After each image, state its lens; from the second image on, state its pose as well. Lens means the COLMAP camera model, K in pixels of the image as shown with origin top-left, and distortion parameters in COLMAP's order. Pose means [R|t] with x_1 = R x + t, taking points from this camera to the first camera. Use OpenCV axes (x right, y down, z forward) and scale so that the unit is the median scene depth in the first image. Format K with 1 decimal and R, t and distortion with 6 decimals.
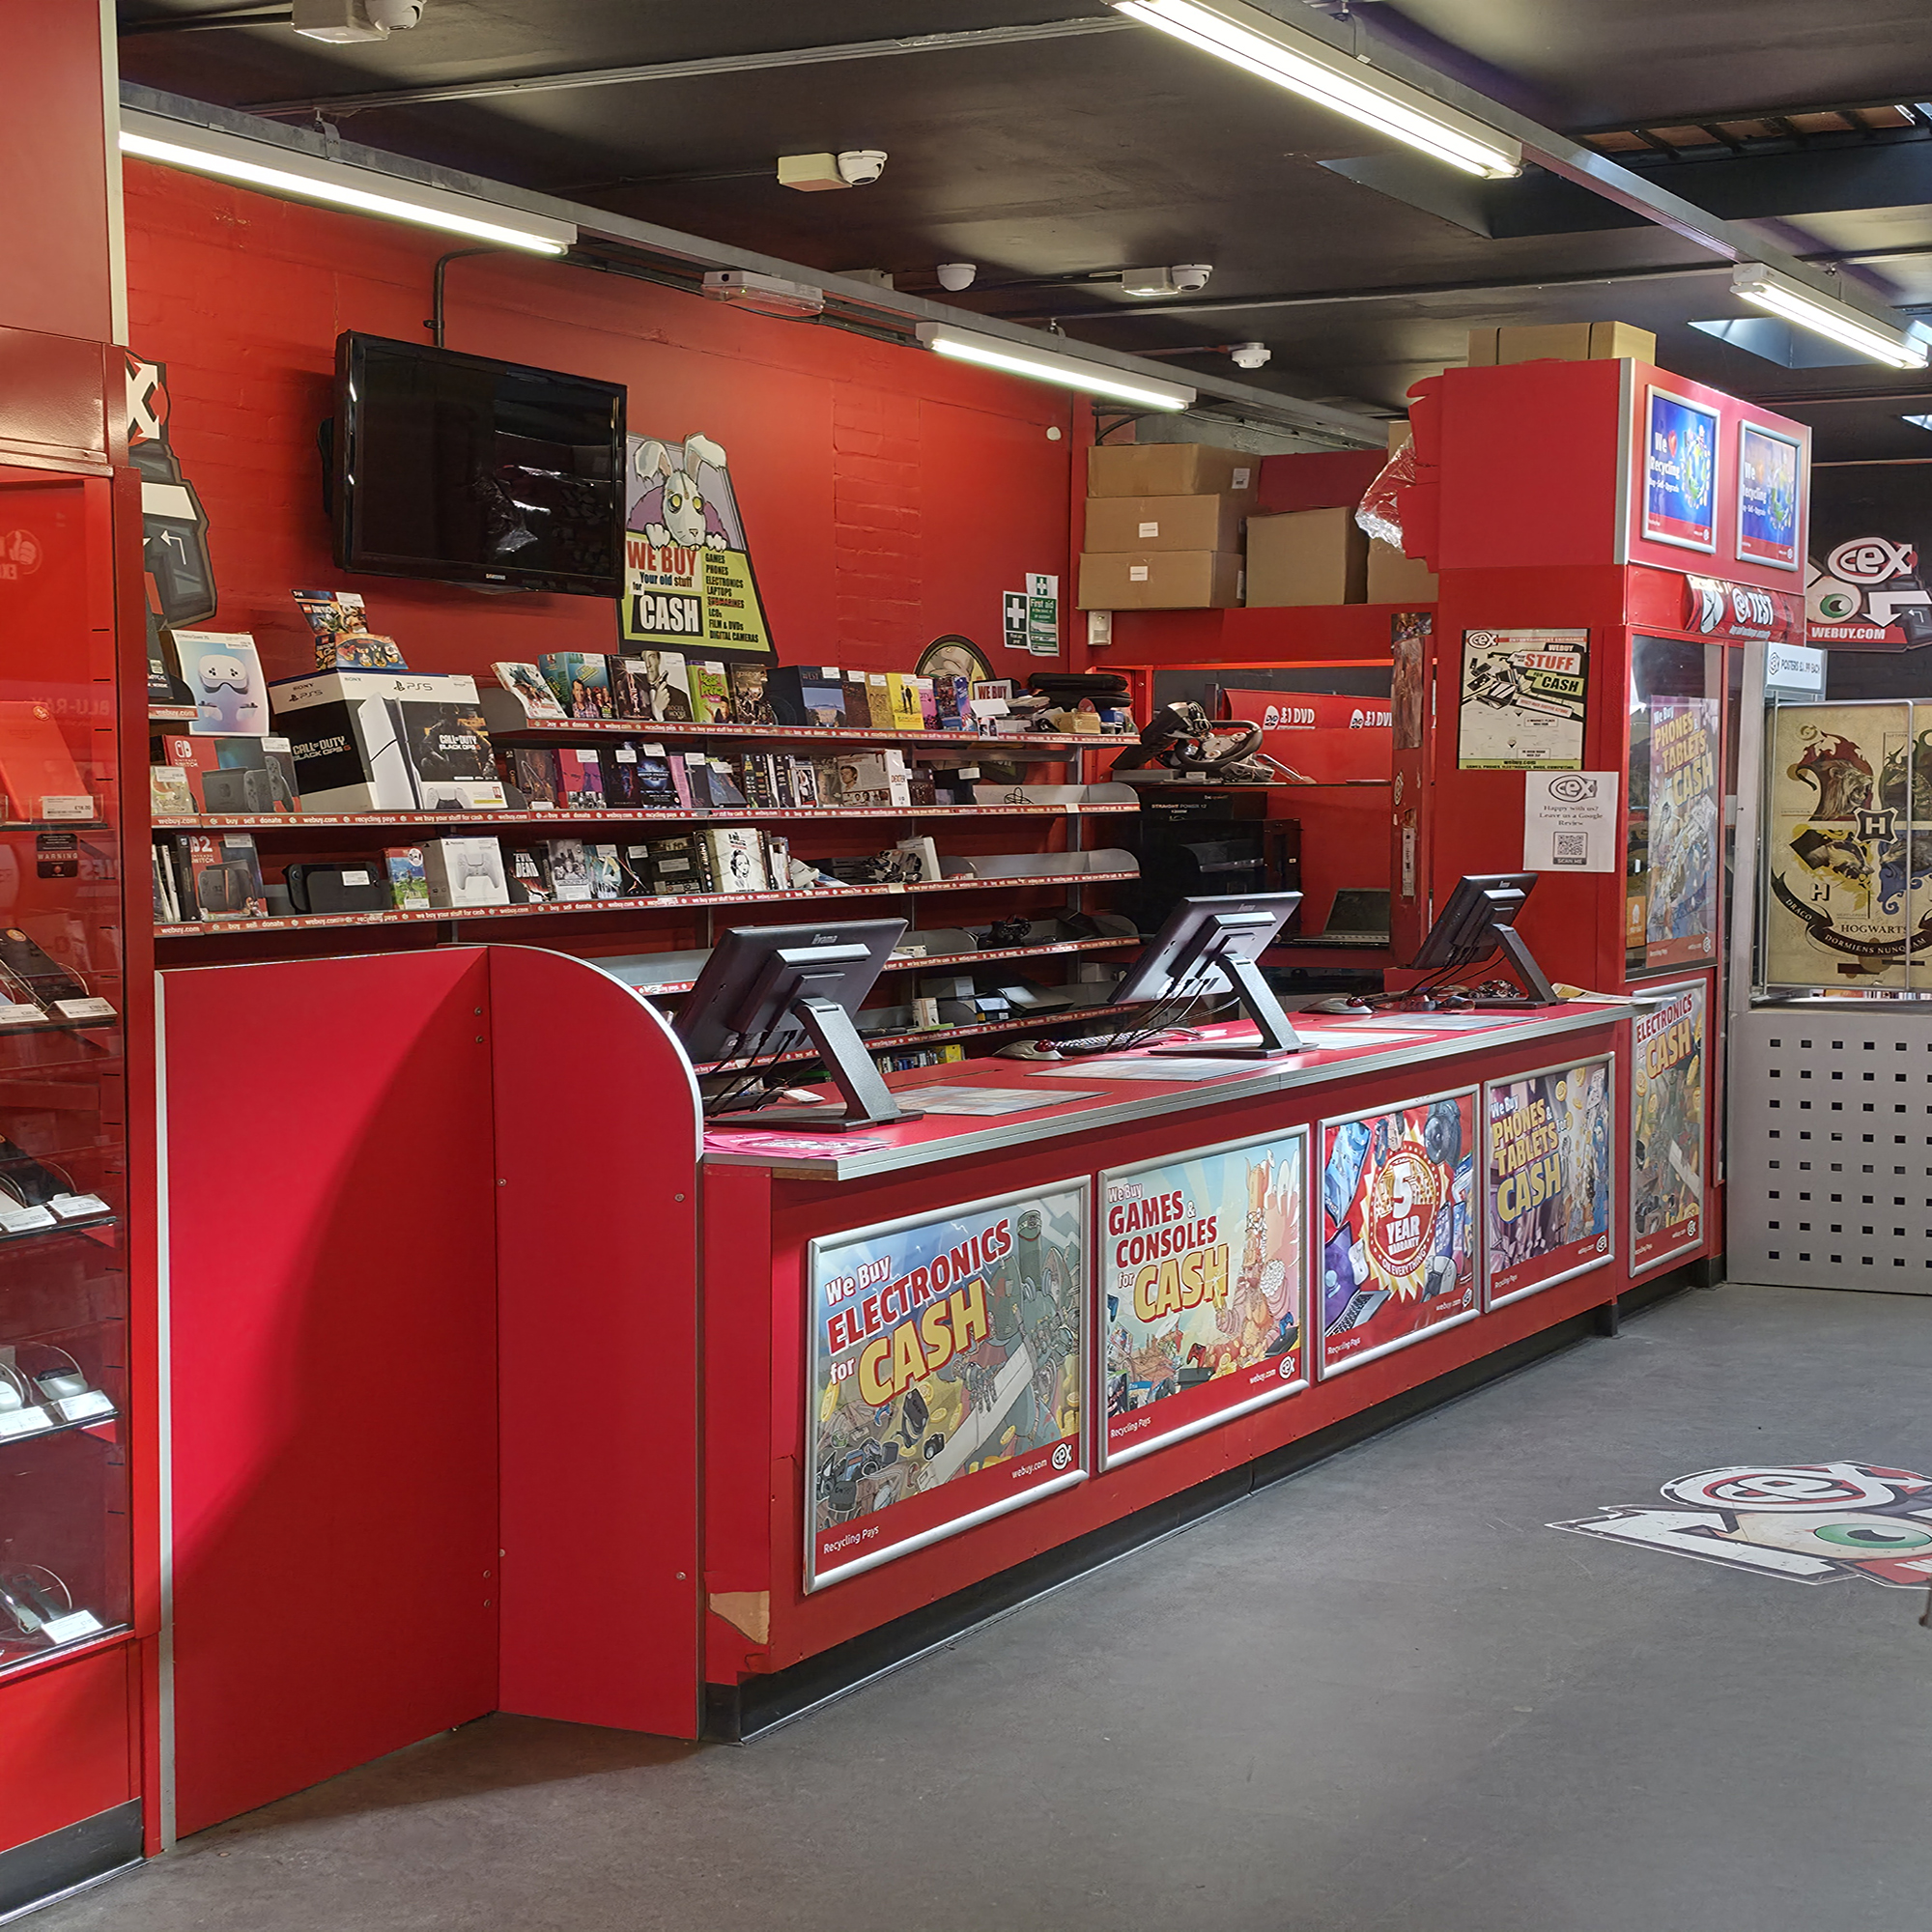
lens RADIAL K [[3557.8, 0, 957.9], [0, 3557.8, 981.5], [0, 0, 1]] dist [0.145691, 0.000000]
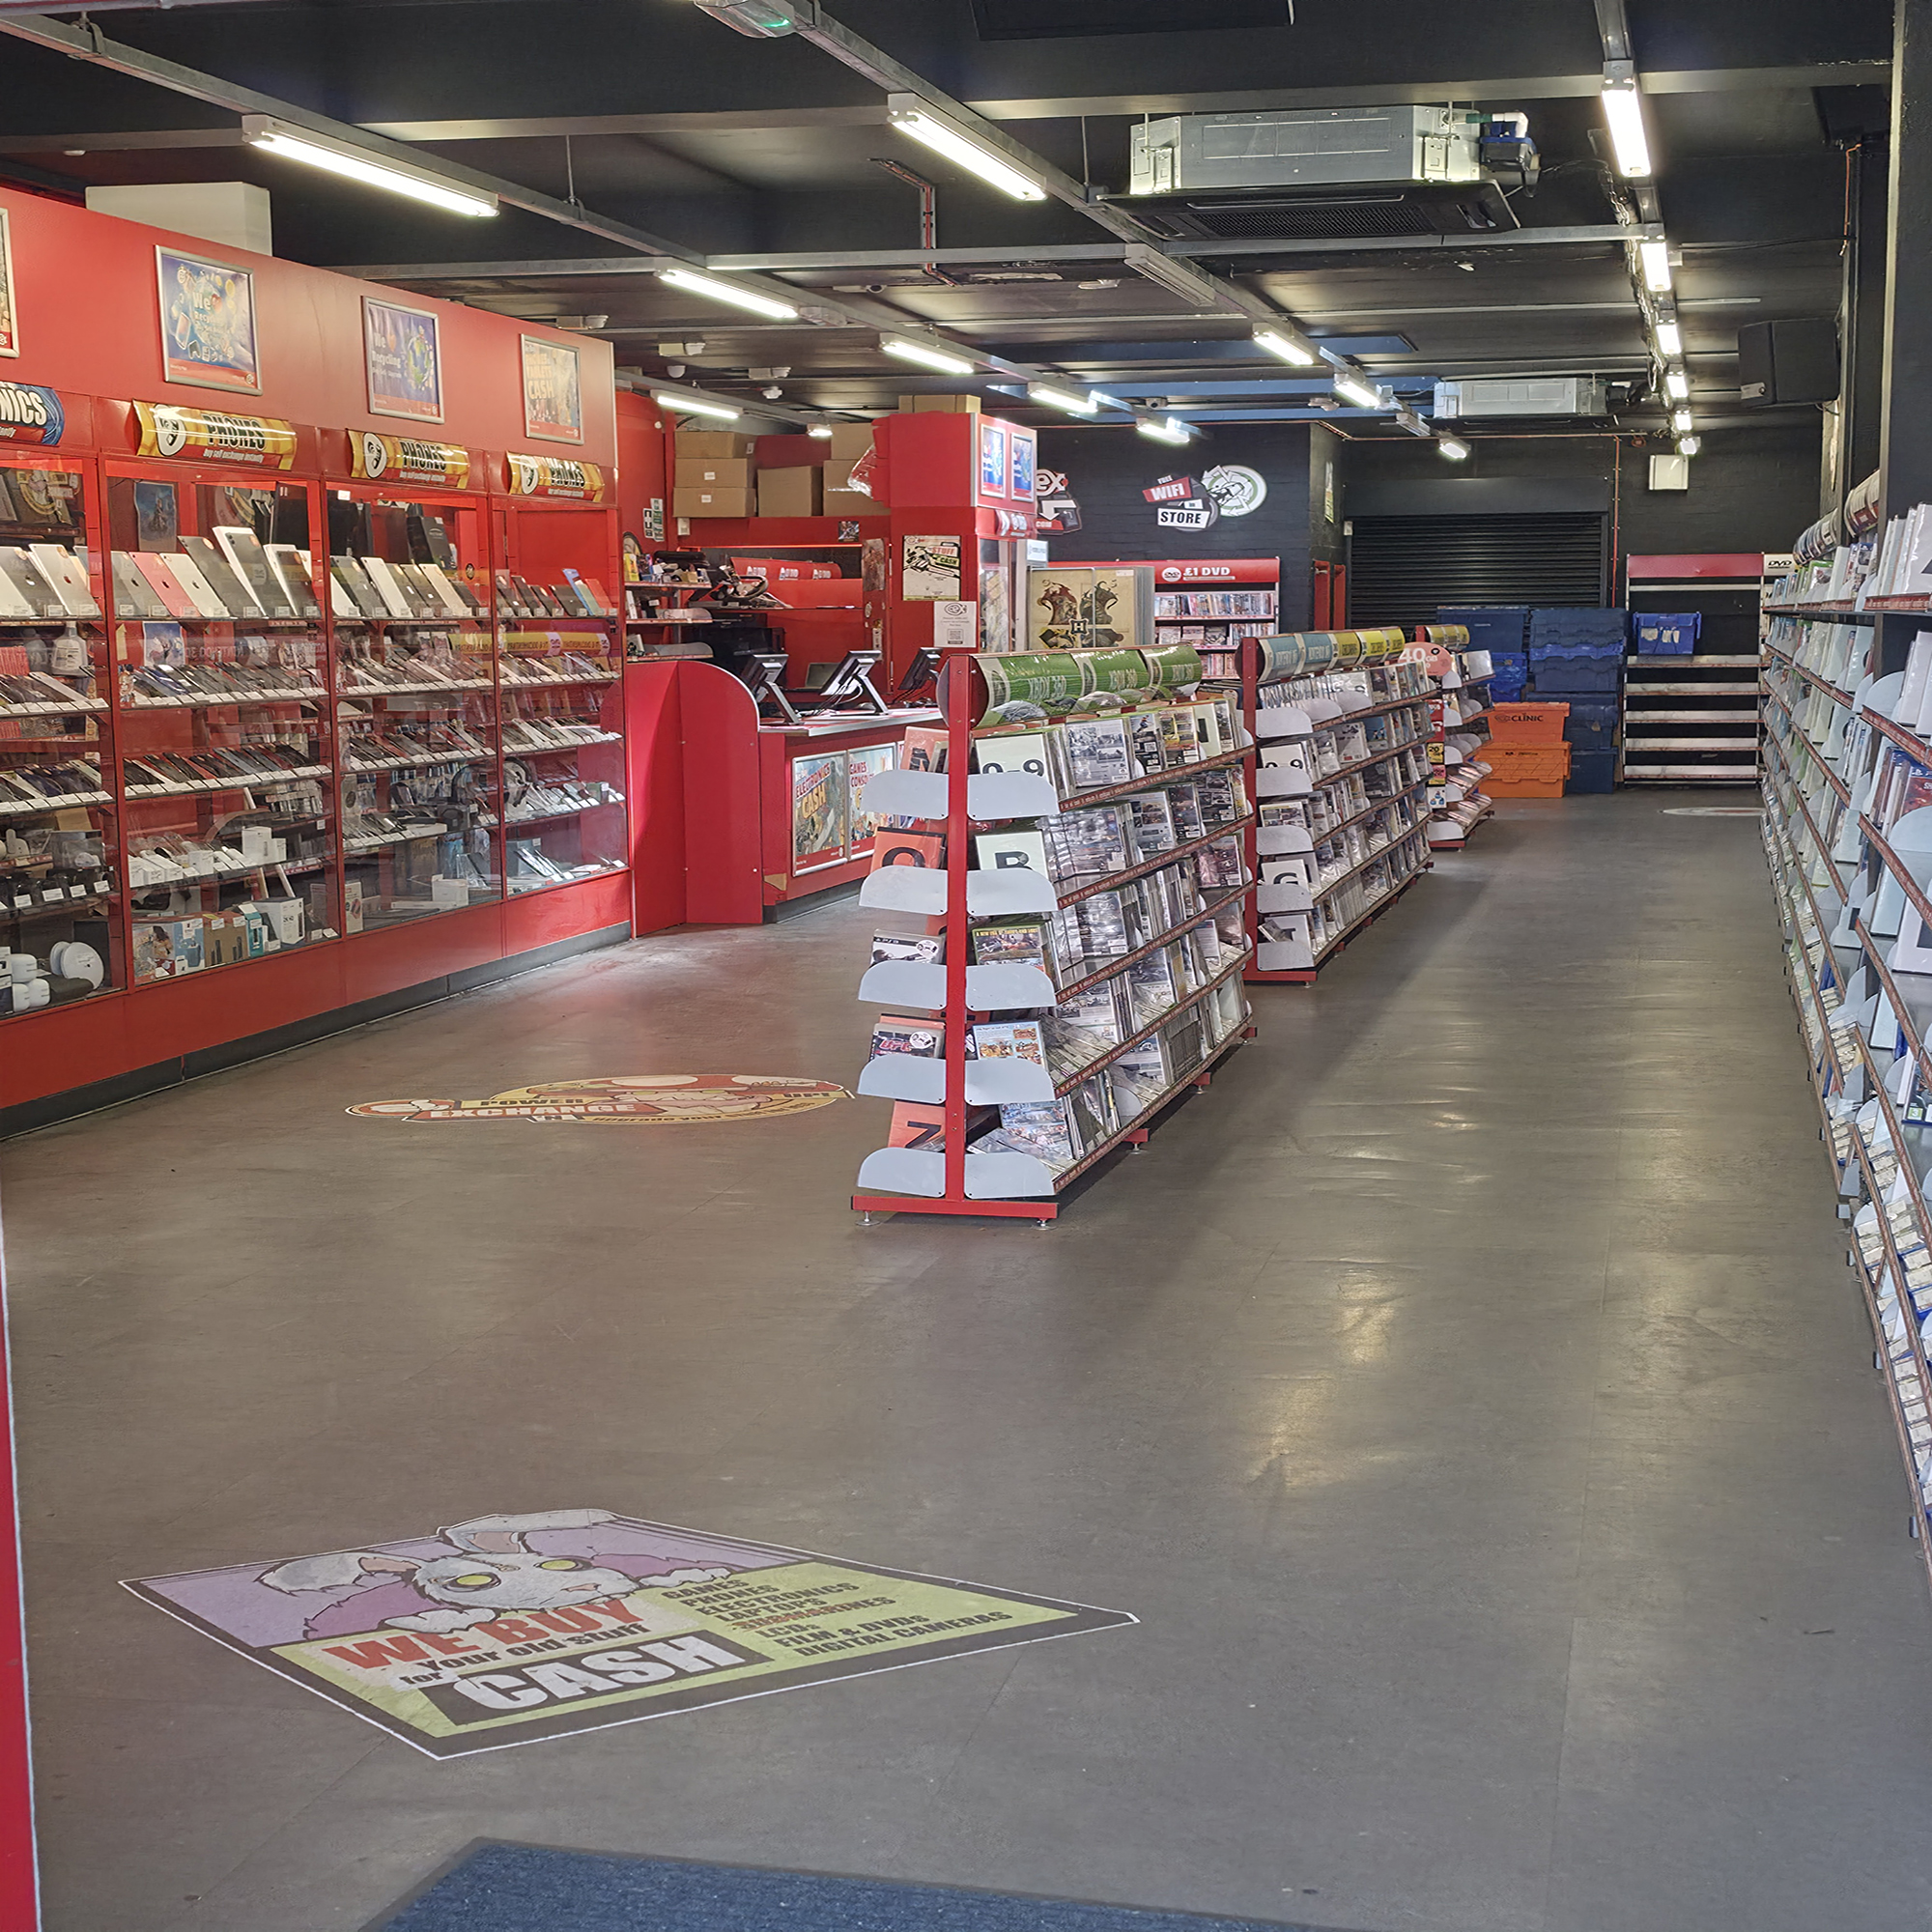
lens RADIAL K [[3557.8, 0, 965.4], [0, 3557.8, 963.3], [0, 0, 1]] dist [0.145691, 0.000000]
pose [[0.965316, -0.030322, 0.259319, -0.364853], [0.019344, 0.998810, 0.044781, 0.060152], [-0.260368, -0.038212, 0.964753, -1.033193]]
